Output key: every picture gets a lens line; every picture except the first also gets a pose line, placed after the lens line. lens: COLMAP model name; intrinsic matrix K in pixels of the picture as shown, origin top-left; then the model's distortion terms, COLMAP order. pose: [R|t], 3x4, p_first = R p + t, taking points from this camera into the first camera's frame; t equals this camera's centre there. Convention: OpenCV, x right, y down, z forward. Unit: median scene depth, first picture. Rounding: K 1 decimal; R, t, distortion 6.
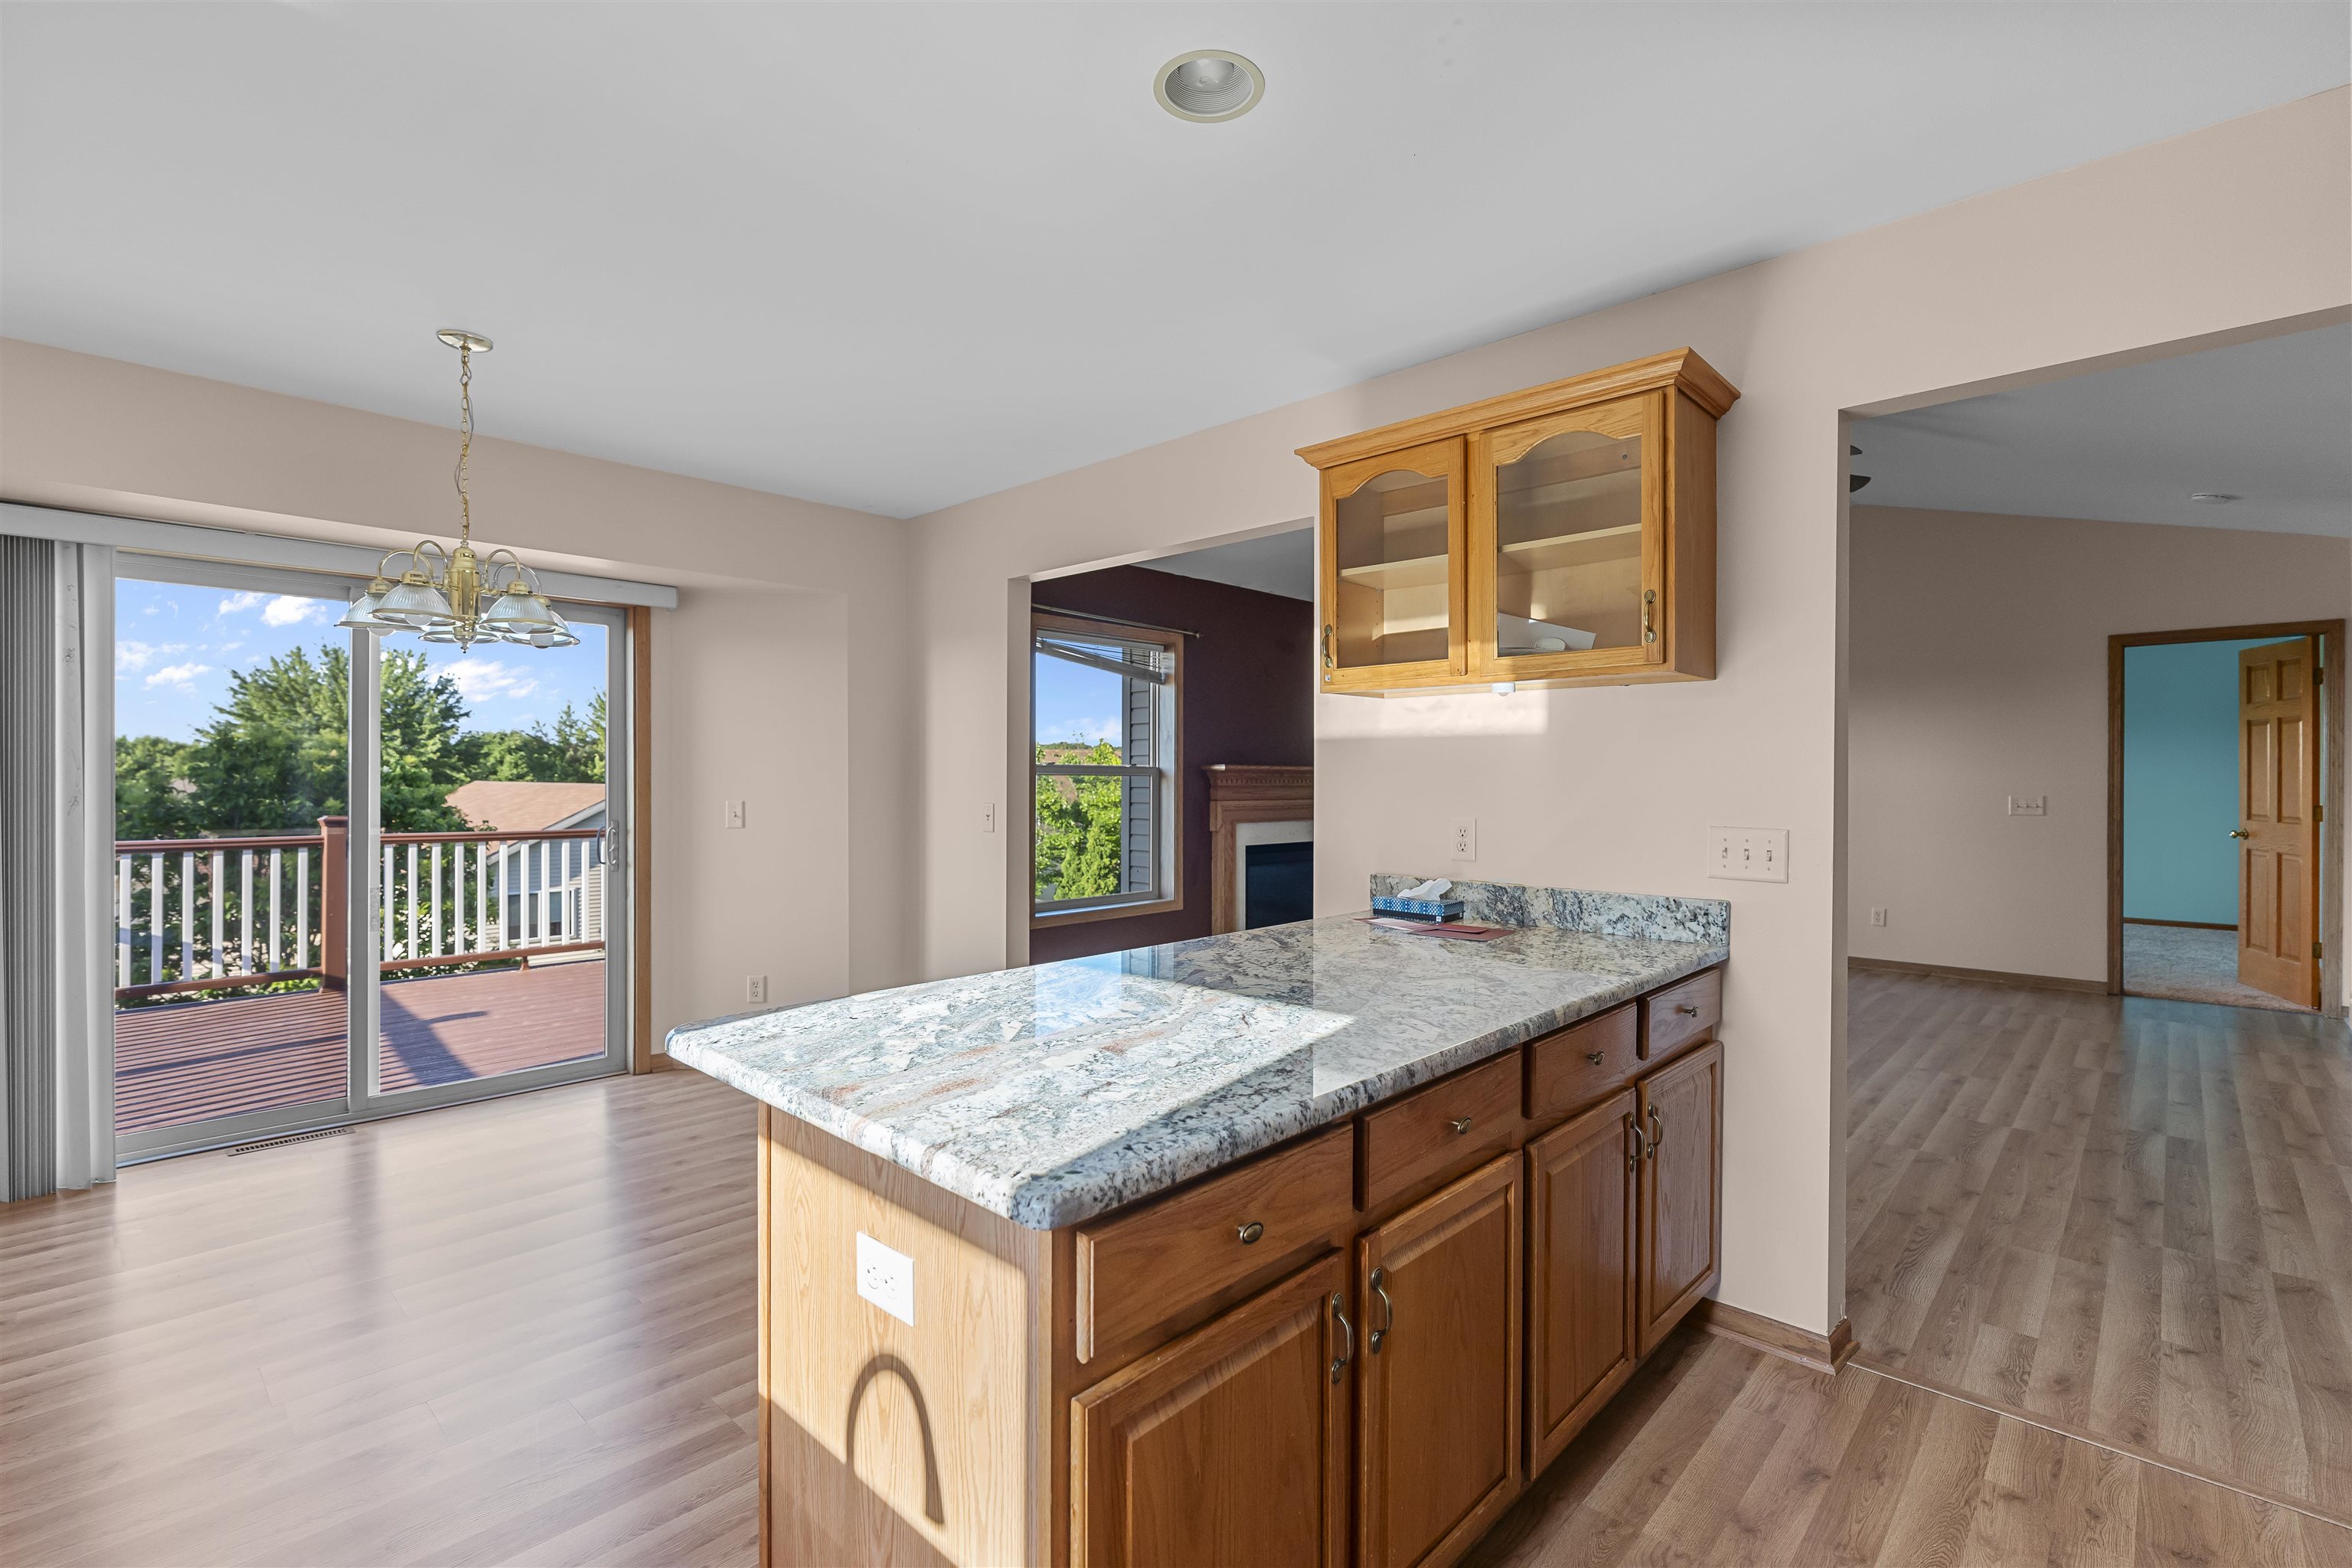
lens RADIAL K [[1062.5, 0, 1173.3], [0, 1062.5, 769.9], [0, 0, 1]] dist [-0.003225, 0.001727]
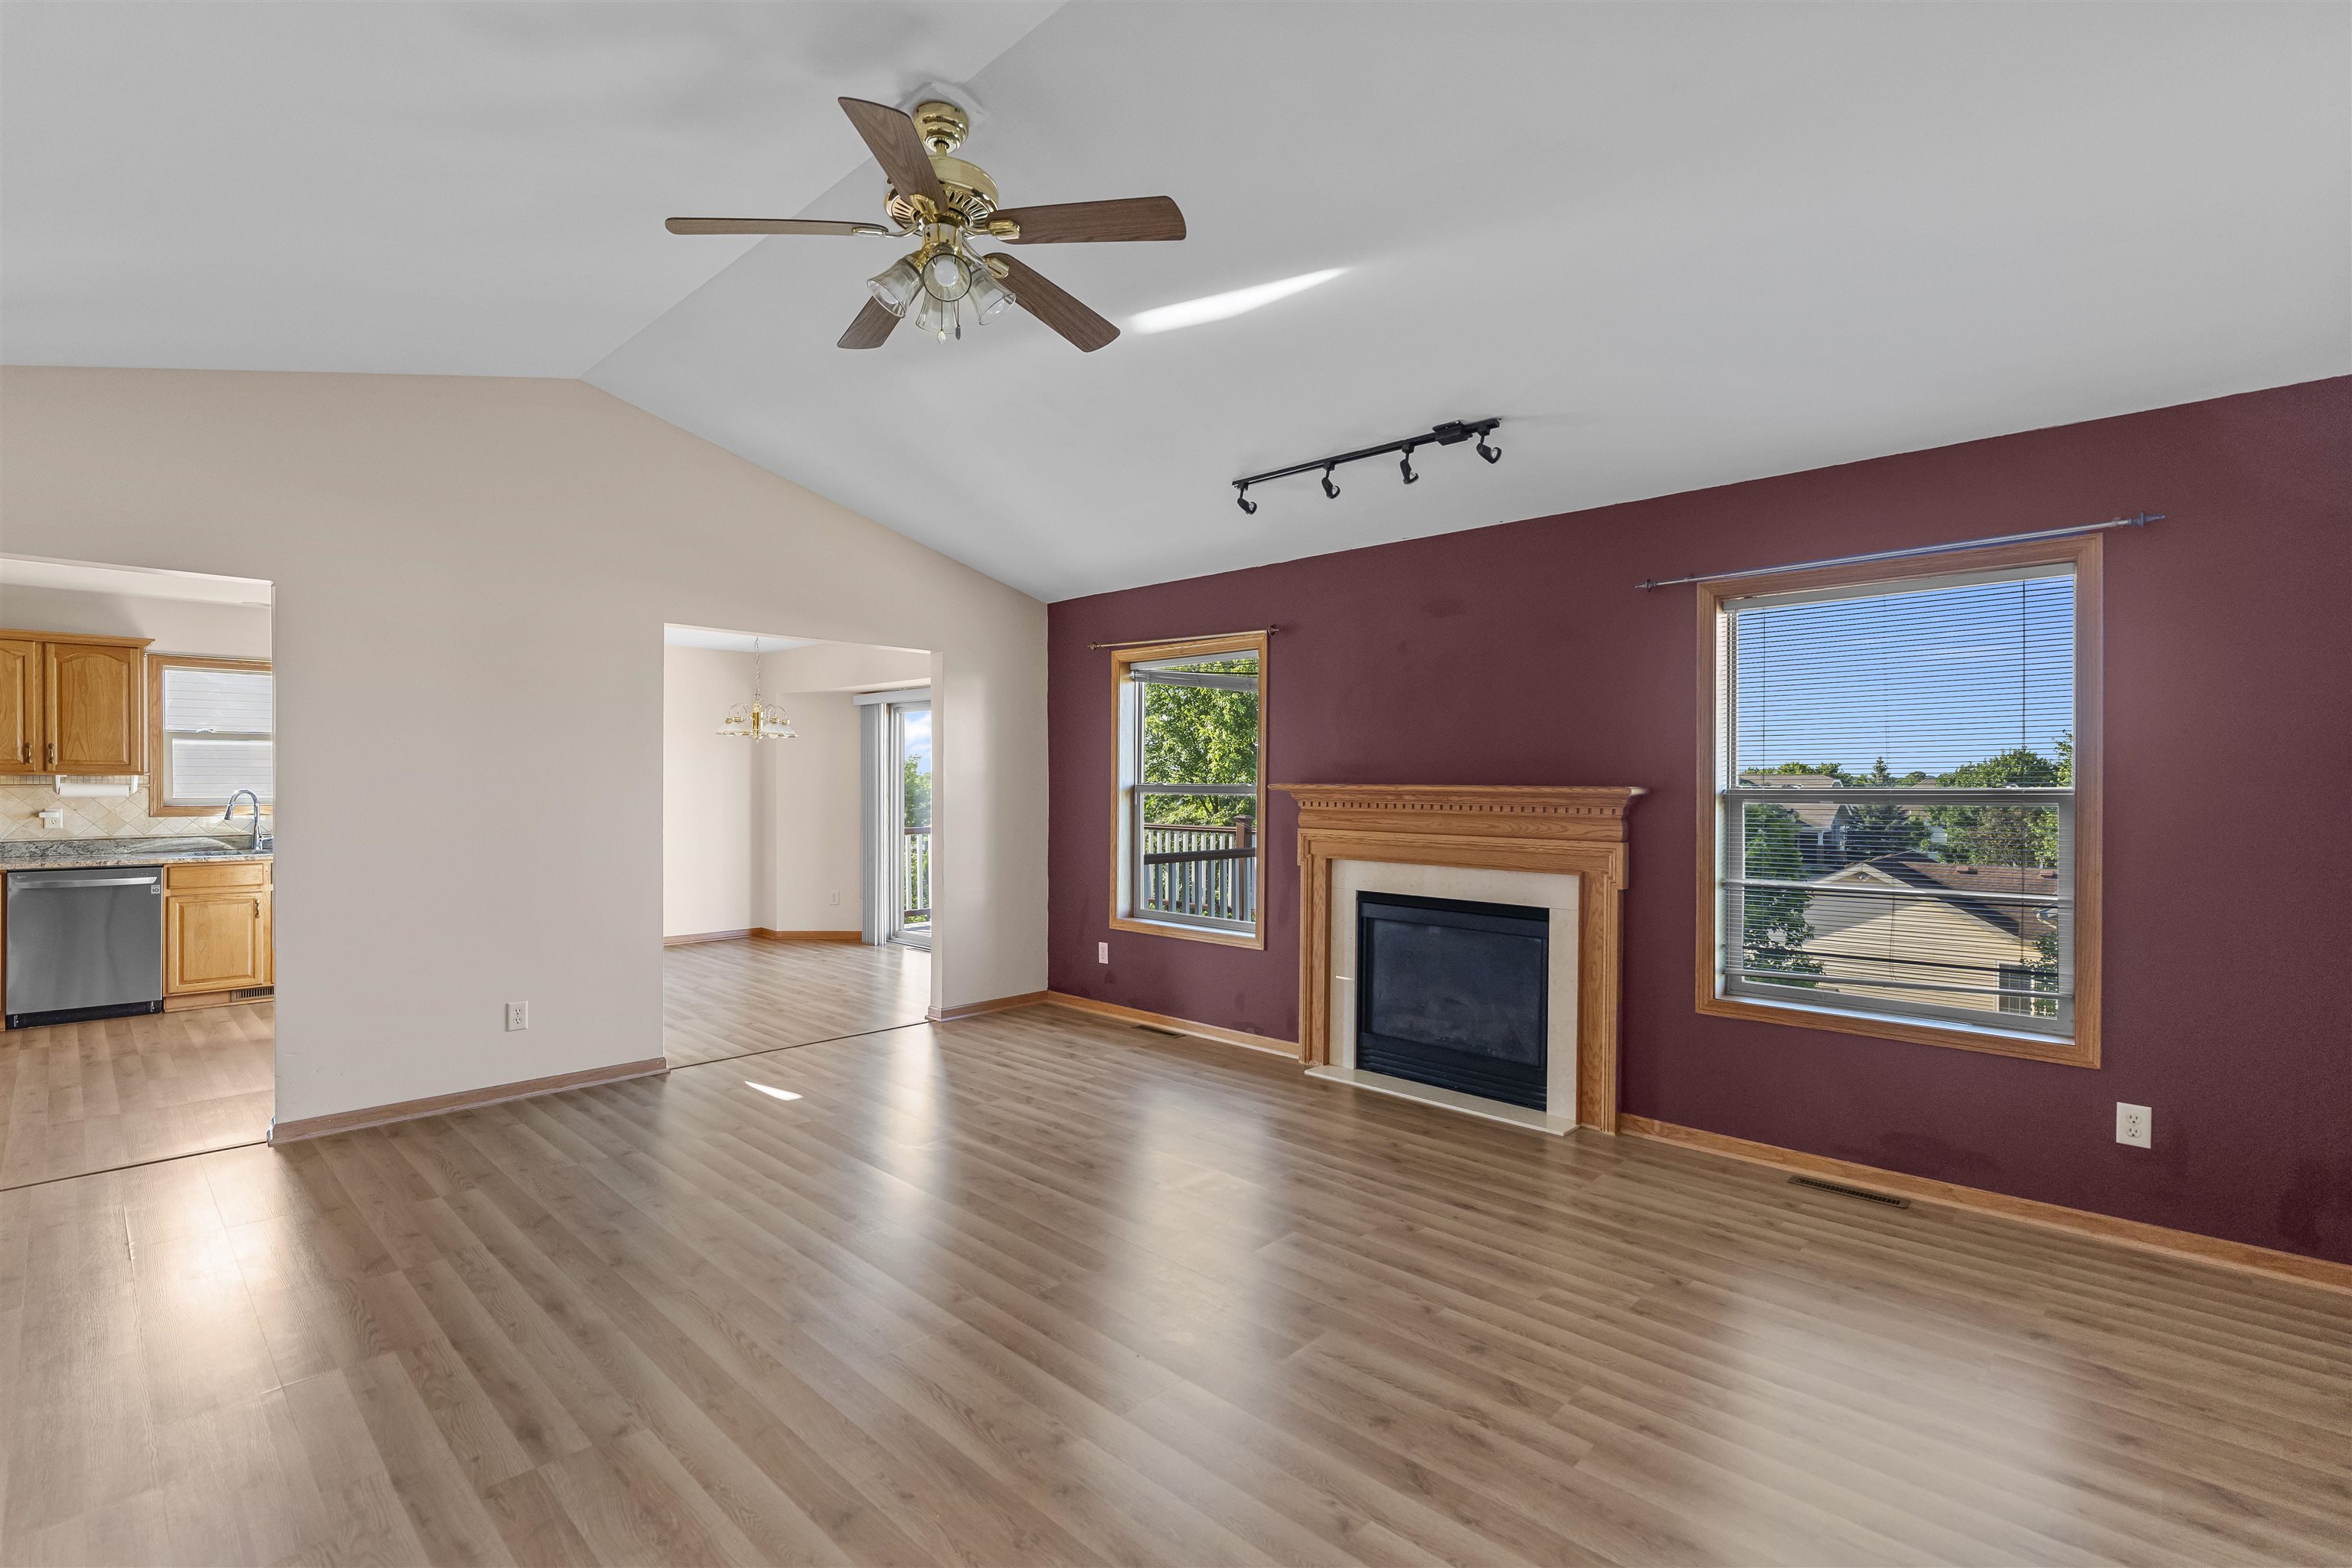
lens RADIAL K [[1062.5, 0, 1160.2], [0, 1062.5, 784.8], [0, 0, 1]] dist [-0.003225, 0.001727]
pose [[-0.011355, 0.000159, -0.999936, 0.866221], [0.002247, 0.999997, 0.000133, -0.003426], [0.999933, -0.002246, -0.011355, 0.916096]]
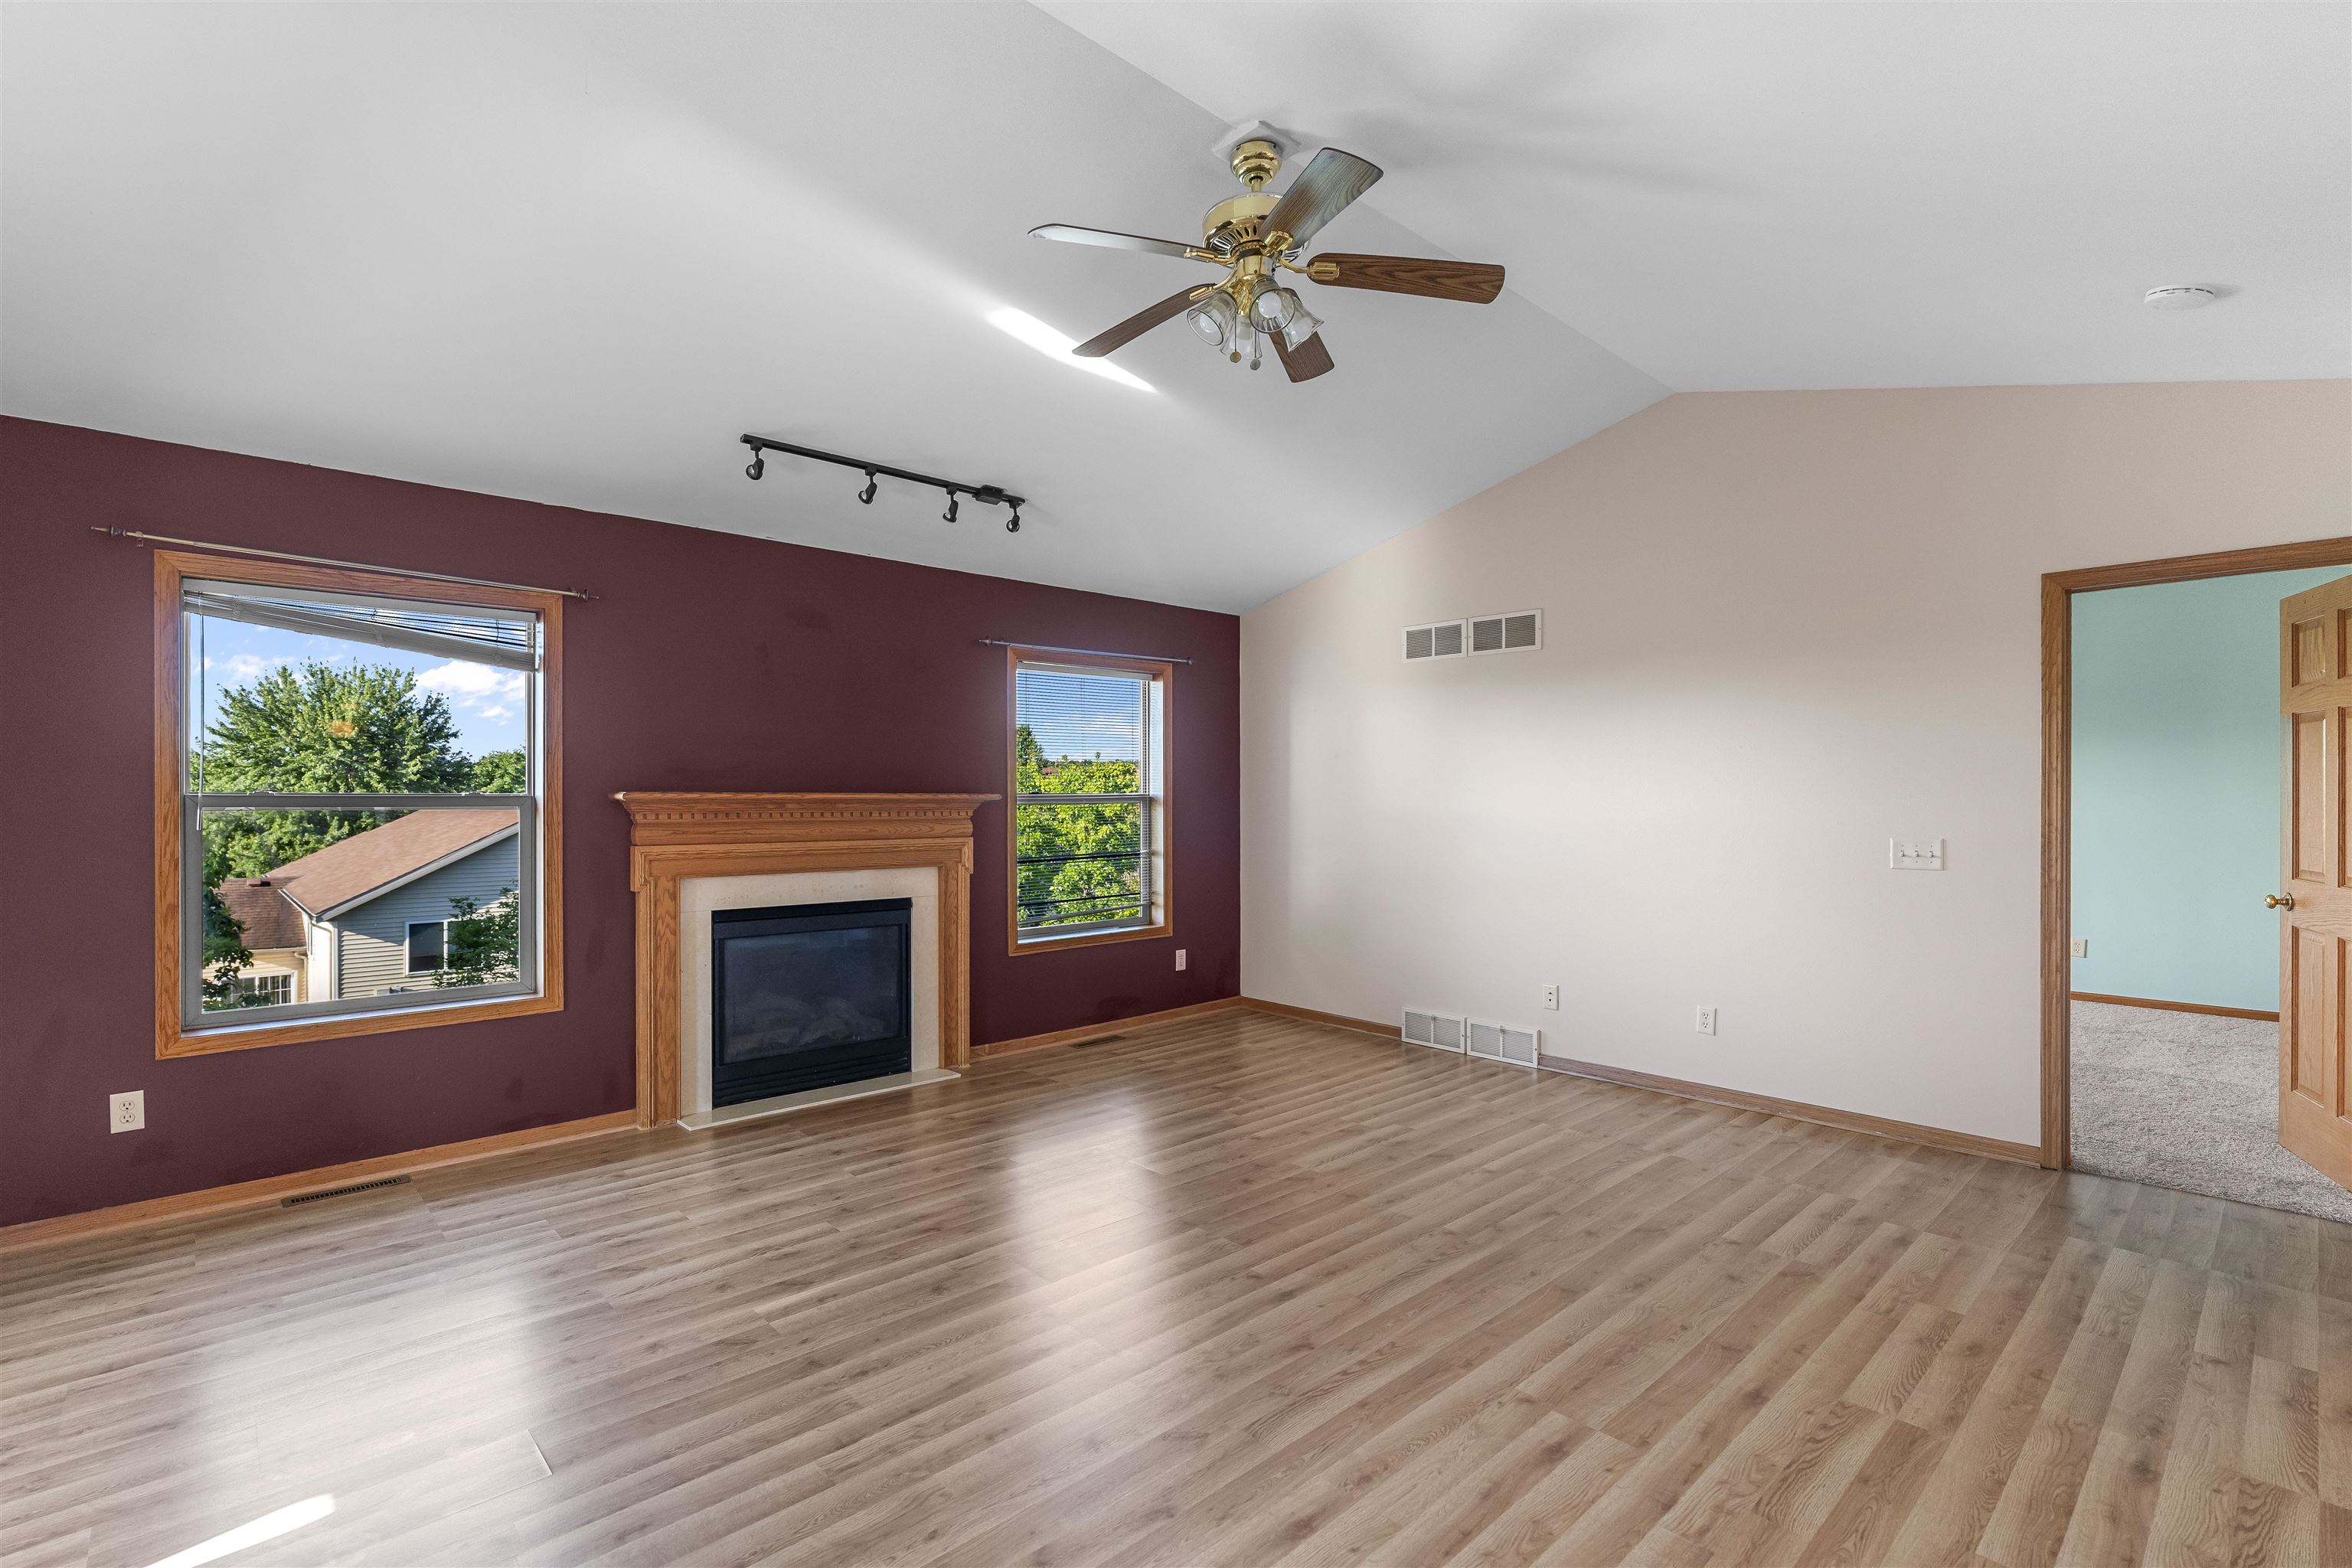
lens RADIAL K [[1062.5, 0, 1174.9], [0, 1062.5, 787.5], [0, 0, 1]] dist [-0.003225, 0.001727]
pose [[0.997815, -0.001421, -0.066055, 0.428830], [0.001327, 0.999998, -0.001469, -0.005134], [0.066056, 0.001378, 0.997815, 0.364714]]
